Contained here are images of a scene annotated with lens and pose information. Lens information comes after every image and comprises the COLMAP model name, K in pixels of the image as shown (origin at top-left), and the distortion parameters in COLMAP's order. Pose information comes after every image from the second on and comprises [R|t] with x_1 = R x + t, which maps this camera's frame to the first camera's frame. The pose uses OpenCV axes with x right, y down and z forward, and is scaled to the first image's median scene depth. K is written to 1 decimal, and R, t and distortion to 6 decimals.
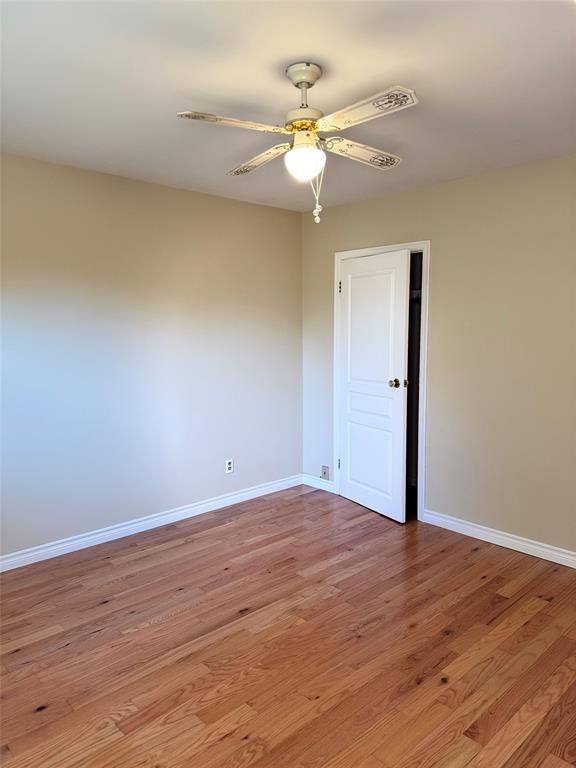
lens RADIAL K [[544.4, 0, 286.9], [0, 544.4, 385.6], [0, 0, 1]] dist [0.064594, -0.071698]
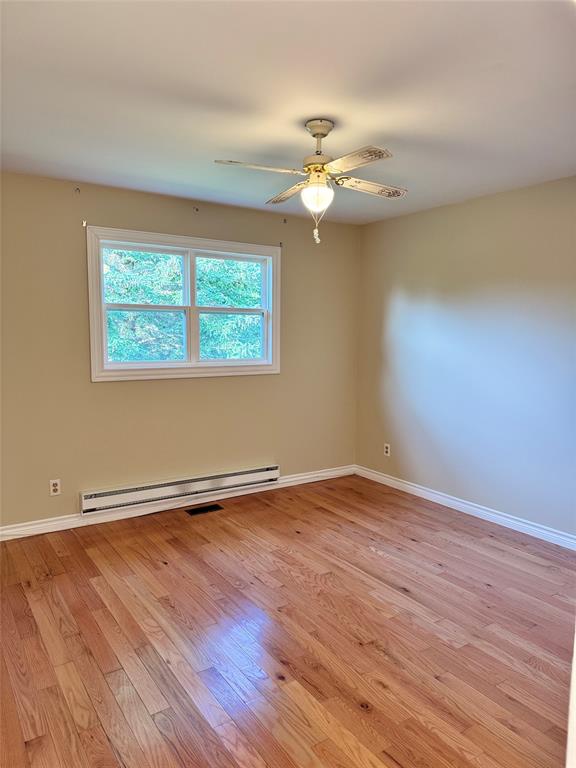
lens RADIAL K [[544.4, 0, 286.9], [0, 544.4, 385.6], [0, 0, 1]] dist [0.064594, -0.071698]
pose [[-0.170664, 0.103684, -0.979859, 1.047669], [-0.116229, 0.985387, 0.124513, -0.102620], [0.978450, 0.135138, -0.156119, 0.942979]]
